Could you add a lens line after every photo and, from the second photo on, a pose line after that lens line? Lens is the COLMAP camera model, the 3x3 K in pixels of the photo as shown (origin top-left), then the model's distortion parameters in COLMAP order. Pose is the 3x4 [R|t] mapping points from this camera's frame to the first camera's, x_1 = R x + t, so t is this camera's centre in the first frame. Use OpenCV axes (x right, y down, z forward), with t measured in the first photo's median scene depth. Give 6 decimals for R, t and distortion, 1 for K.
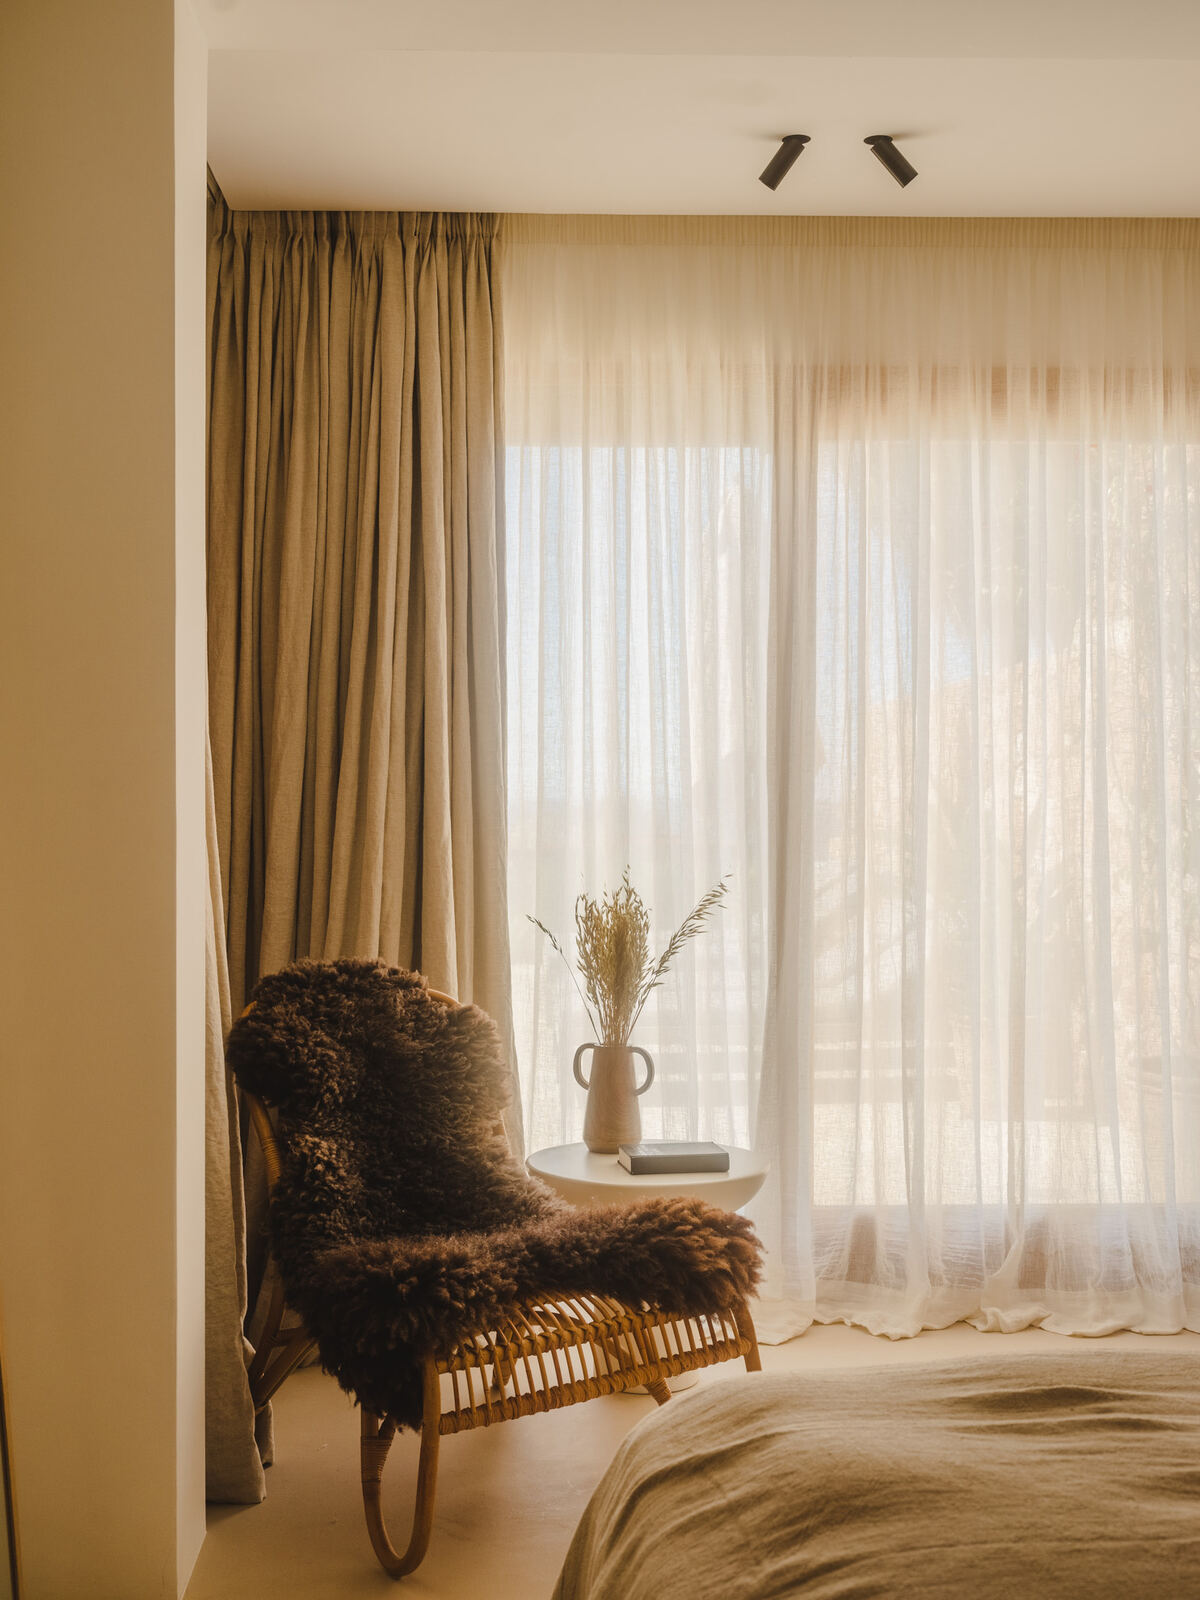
lens RADIAL K [[1745.7, 0, 600.1], [0, 1745.7, 798.0], [0, 0, 1]] dist [-0.001704, 0.000000]
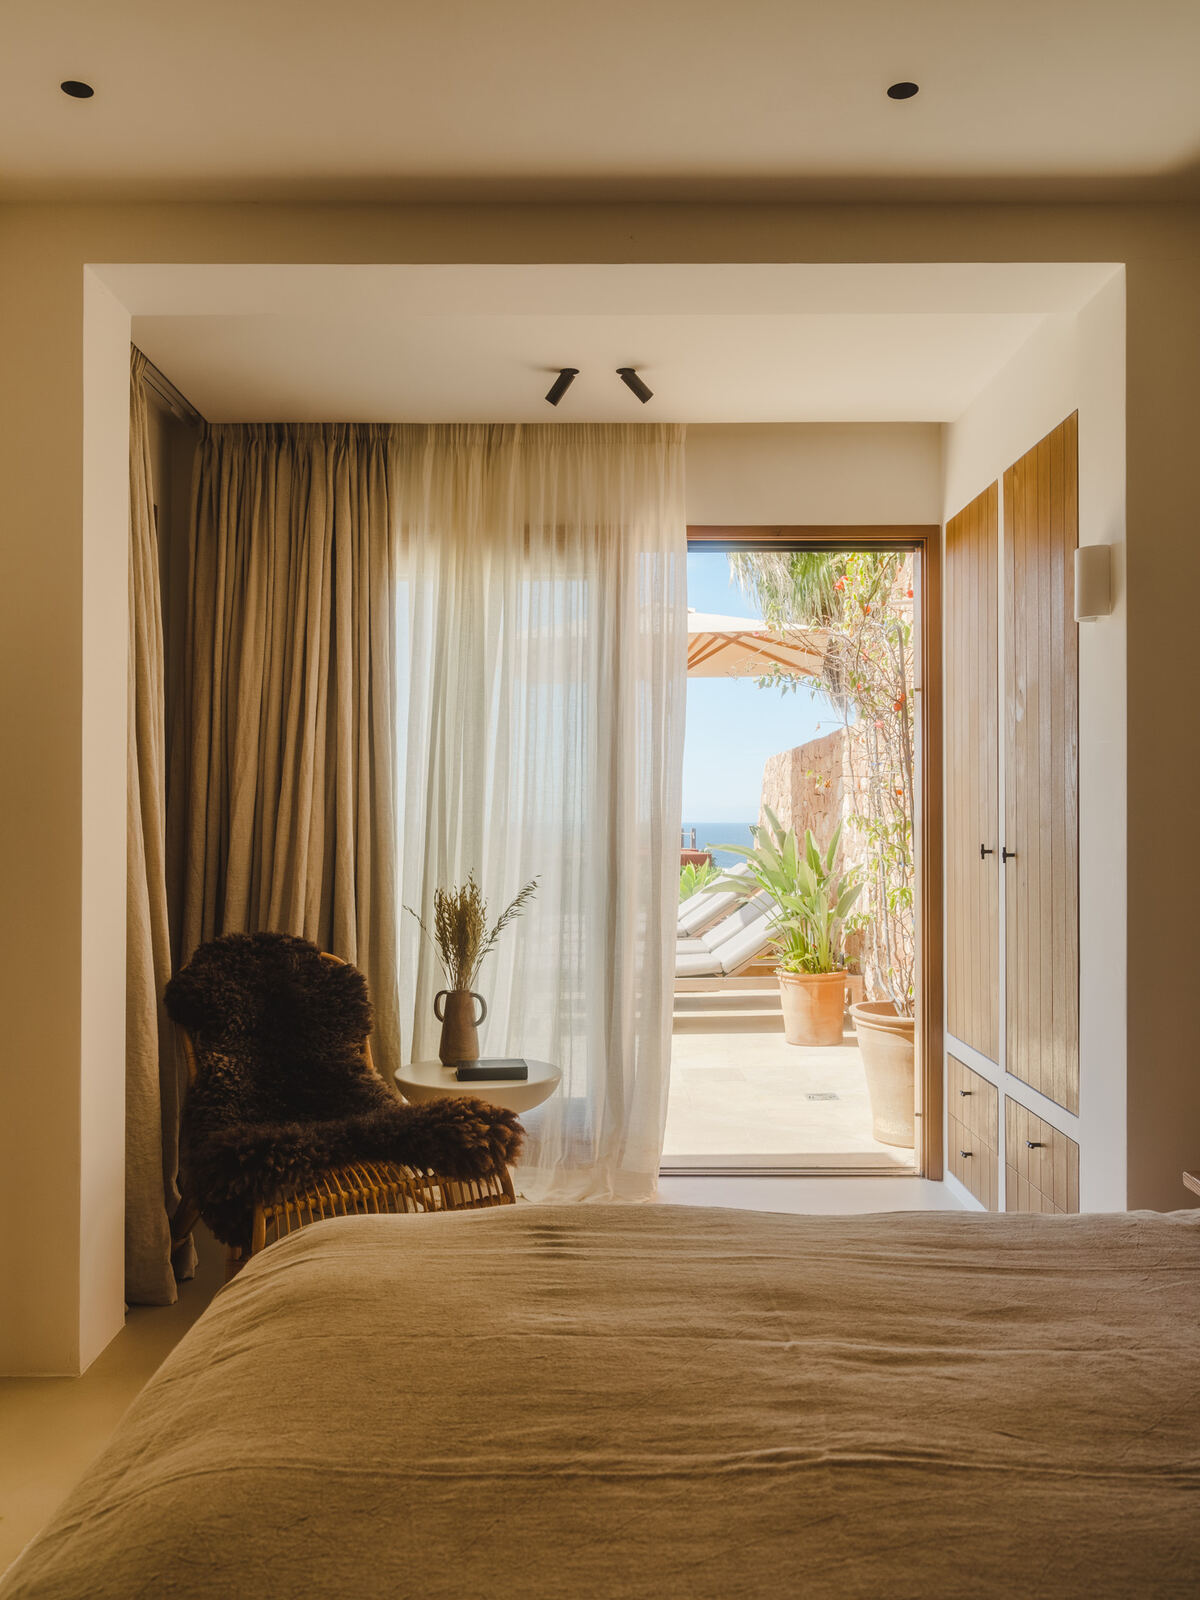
lens RADIAL K [[1200.8, 0, 600.0], [0, 1200.8, 802.8], [0, 0, 1]] dist [-0.004565, 0.003773]
pose [[0.999556, -0.000461, -0.029792, 0.167828], [-0.000015, 0.999872, -0.015974, 0.000093], [0.029796, 0.015968, 0.999428, 0.001141]]
